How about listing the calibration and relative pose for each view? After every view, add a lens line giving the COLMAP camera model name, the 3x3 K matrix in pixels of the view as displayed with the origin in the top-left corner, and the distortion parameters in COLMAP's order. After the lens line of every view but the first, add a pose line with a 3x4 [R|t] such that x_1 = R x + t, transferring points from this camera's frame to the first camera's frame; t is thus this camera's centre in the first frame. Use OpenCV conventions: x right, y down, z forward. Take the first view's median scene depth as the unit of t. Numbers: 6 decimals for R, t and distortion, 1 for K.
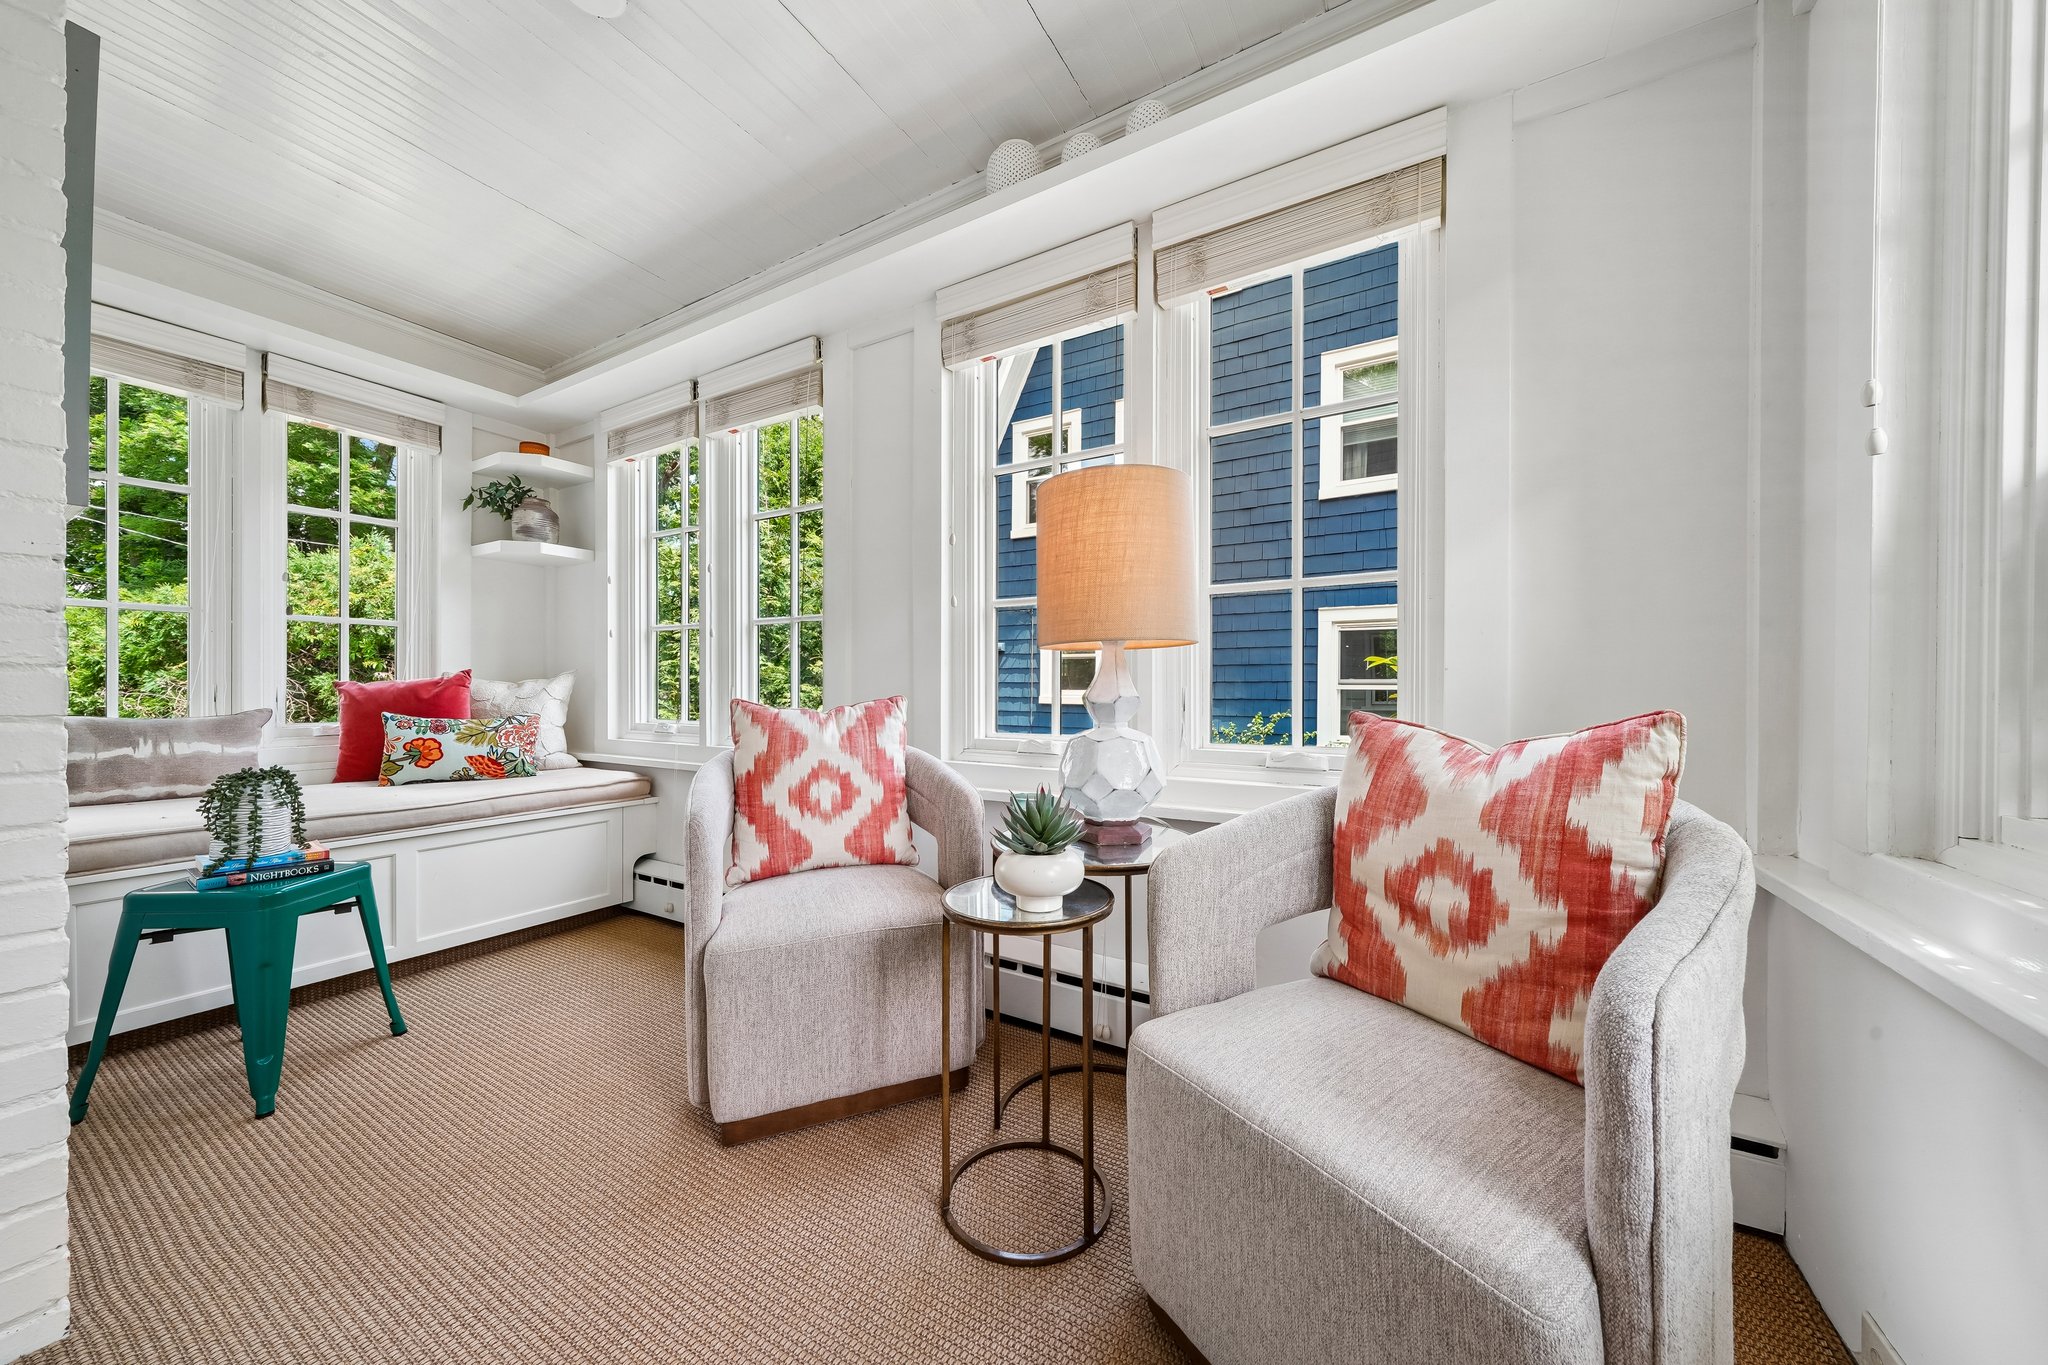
lens RADIAL K [[726.2, 0, 1012.2], [0, 726.2, 692.2], [0, 0, 1]] dist [0.001908, 0.000030]
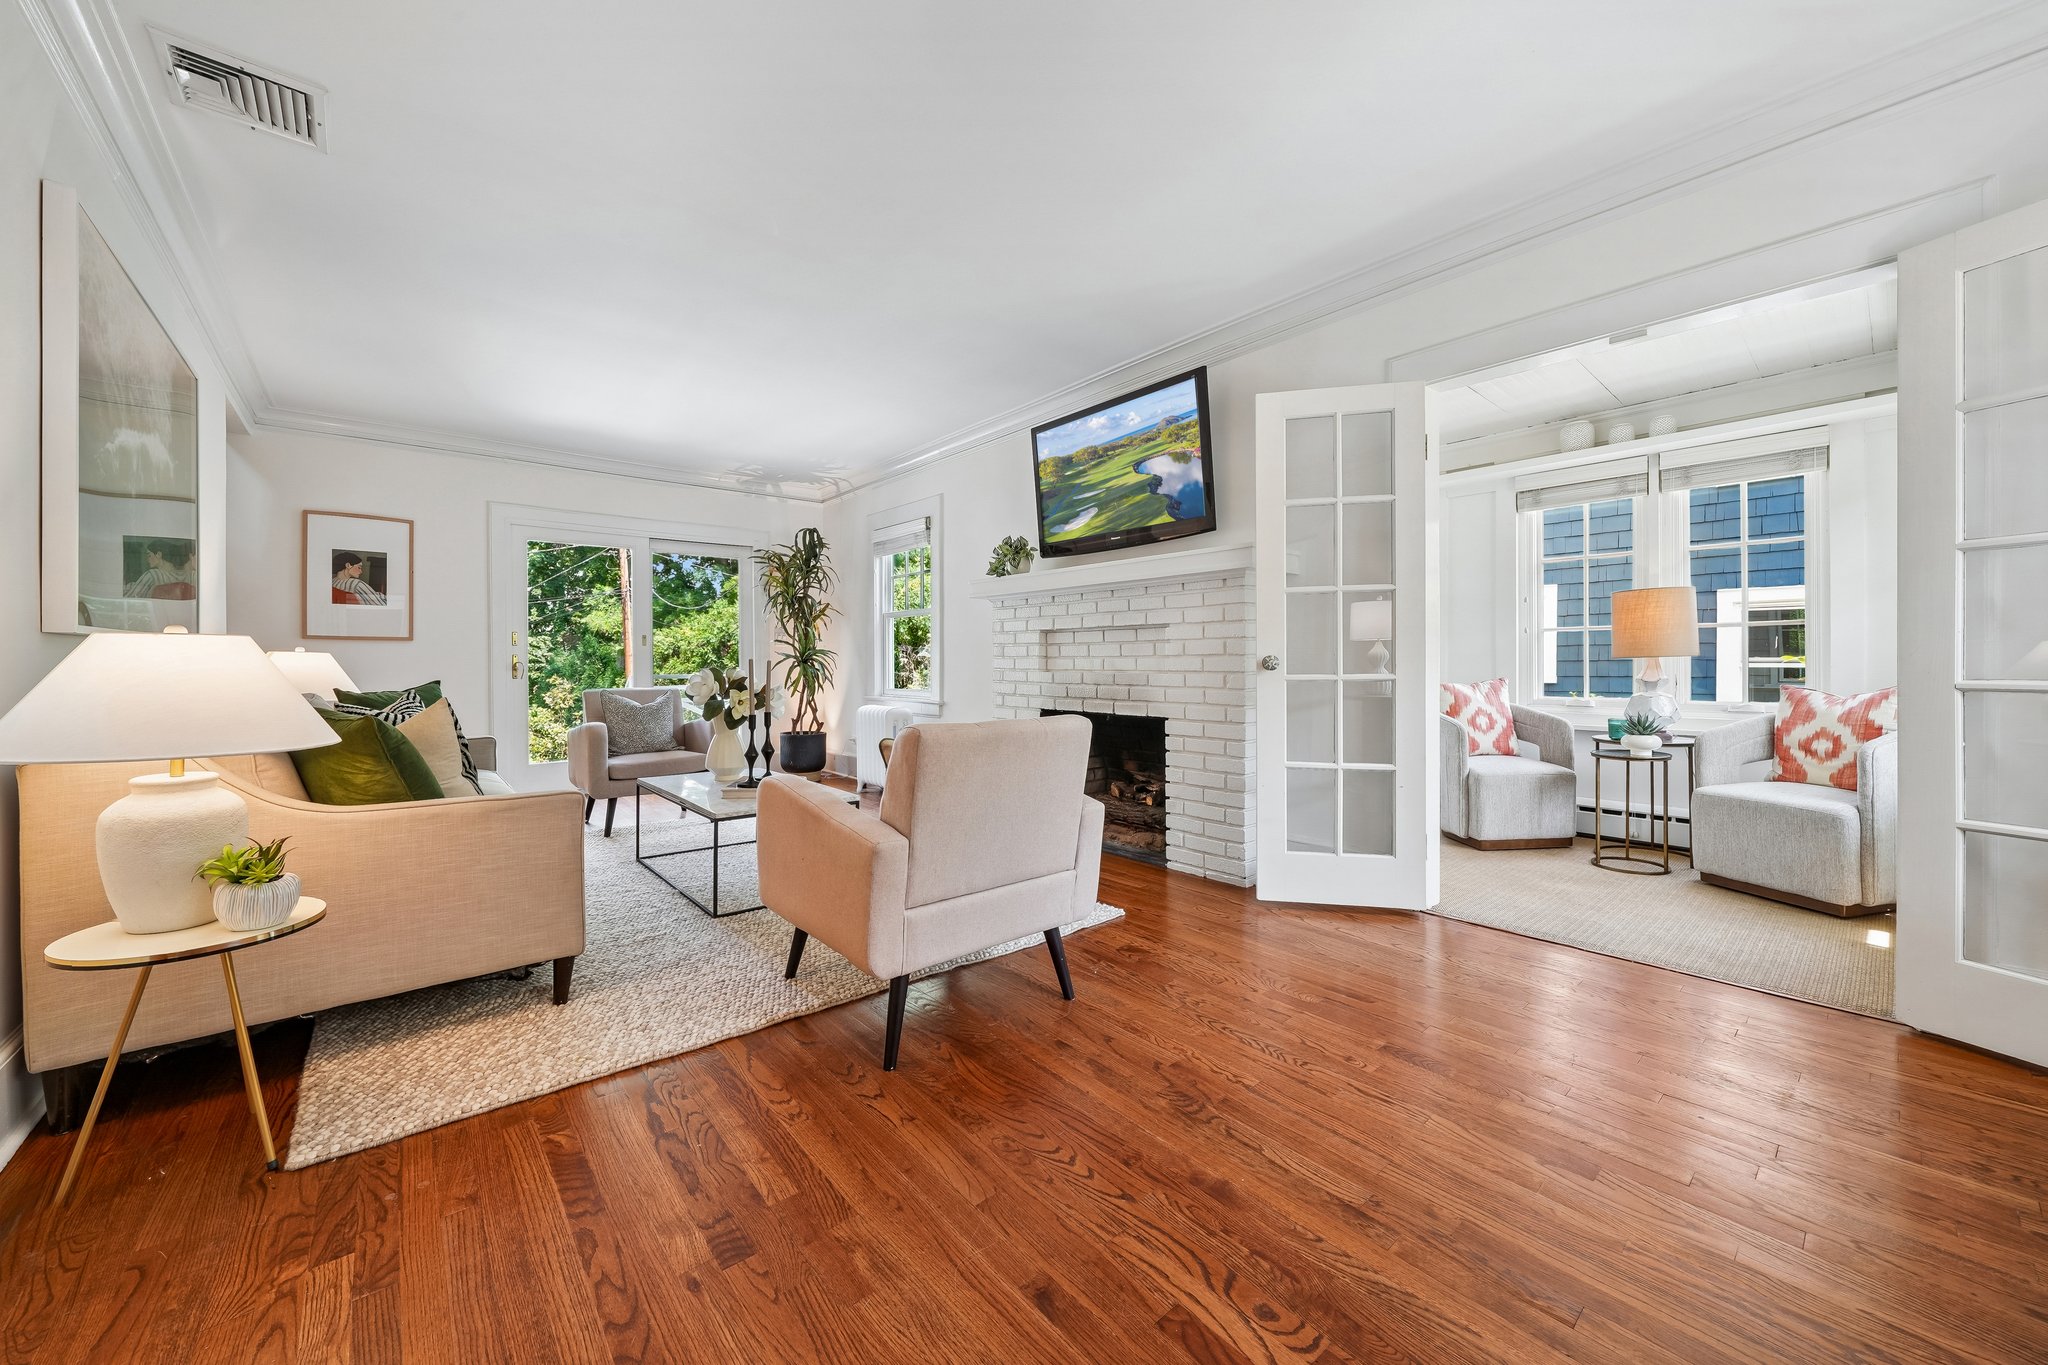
lens RADIAL K [[770.3, 0, 1017.2], [0, 770.3, 667.1], [0, 0, 1]] dist [-0.001185, -0.000606]
pose [[0.948981, -0.006142, -0.315273, -1.325992], [0.006081, 0.999981, -0.001178, -0.053340], [0.315274, -0.000800, 0.949000, -2.598791]]
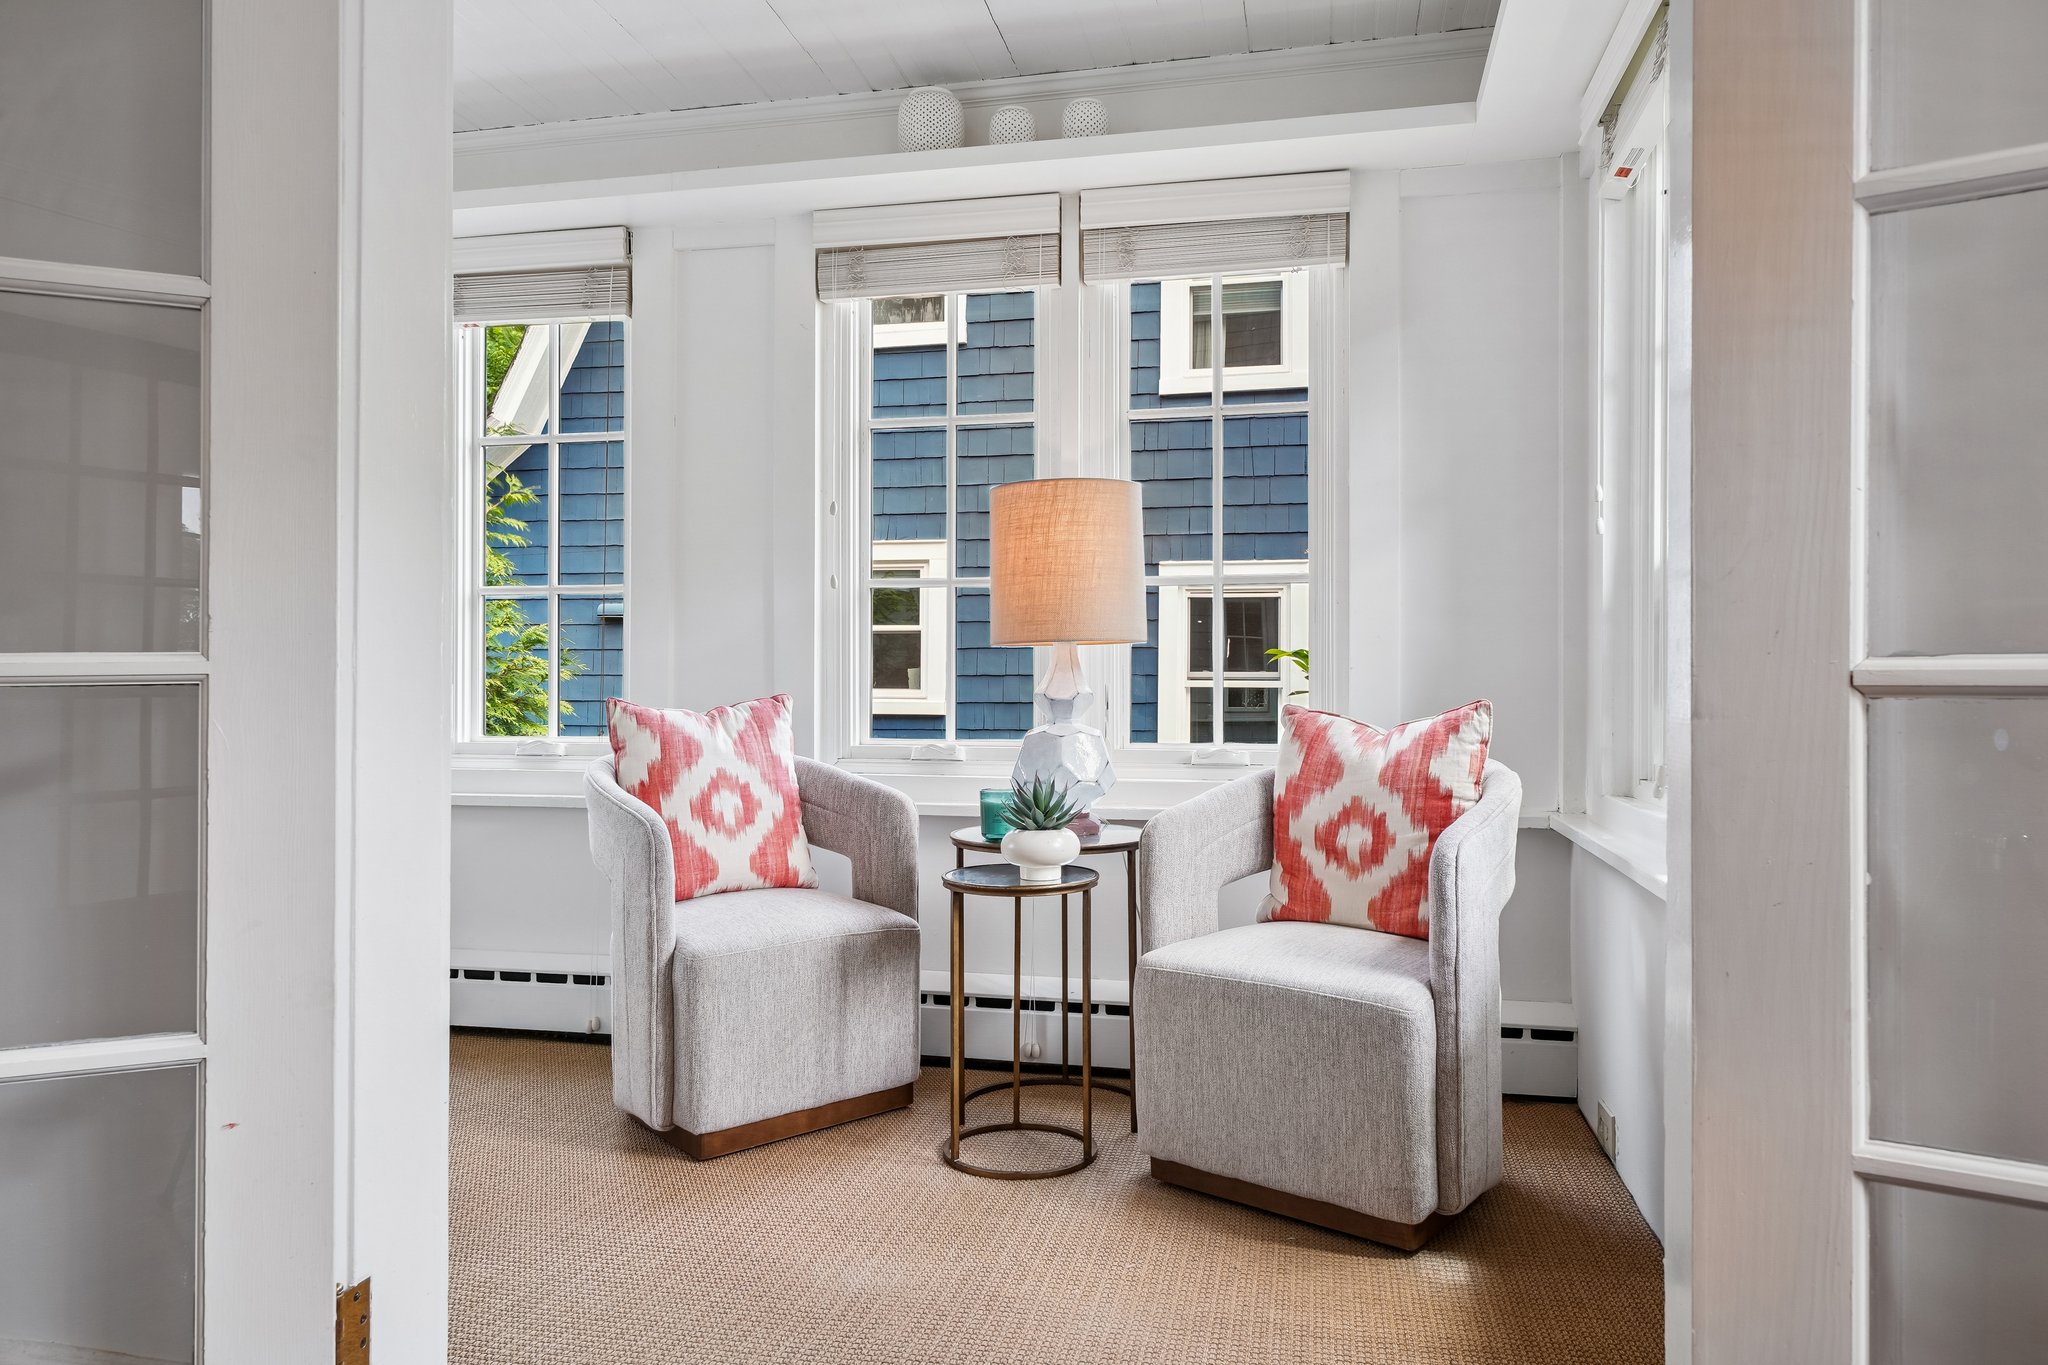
lens RADIAL K [[1418.0, 0, 1024.0], [0, 1418.0, 682.5], [0, 0, 1]] dist [0.004957, 0.000843]
pose [[0.945923, 0.000830, 0.324389, -0.720344], [0.001641, 0.999972, -0.007344, 0.006551], [-0.324386, 0.007479, 0.945895, -1.105716]]
